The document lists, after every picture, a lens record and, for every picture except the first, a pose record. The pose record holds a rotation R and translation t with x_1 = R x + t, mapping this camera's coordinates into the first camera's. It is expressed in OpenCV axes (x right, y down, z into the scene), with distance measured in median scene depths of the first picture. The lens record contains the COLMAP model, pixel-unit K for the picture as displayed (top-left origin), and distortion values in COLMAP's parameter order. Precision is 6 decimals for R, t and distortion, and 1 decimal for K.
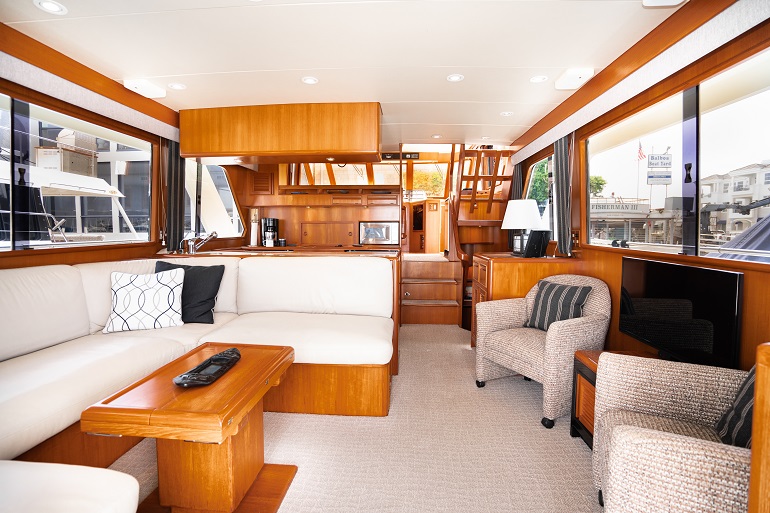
lens RADIAL K [[359.3, 0, 385.0], [0, 359.3, 256.5], [0, 0, 1]] dist [-0.058629, 0.026535]
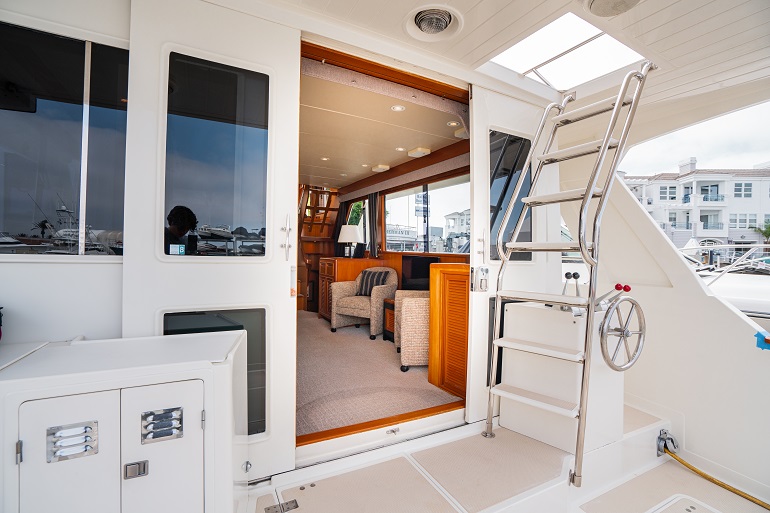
lens RADIAL K [[359.3, 0, 385.0], [0, 359.3, 256.5], [0, 0, 1]] dist [-0.058629, 0.026535]
pose [[0.850612, 0.011291, 0.525673, -0.395878], [0.017803, 0.998578, -0.050258, 0.083754], [-0.525493, 0.052109, 0.849201, -0.563376]]
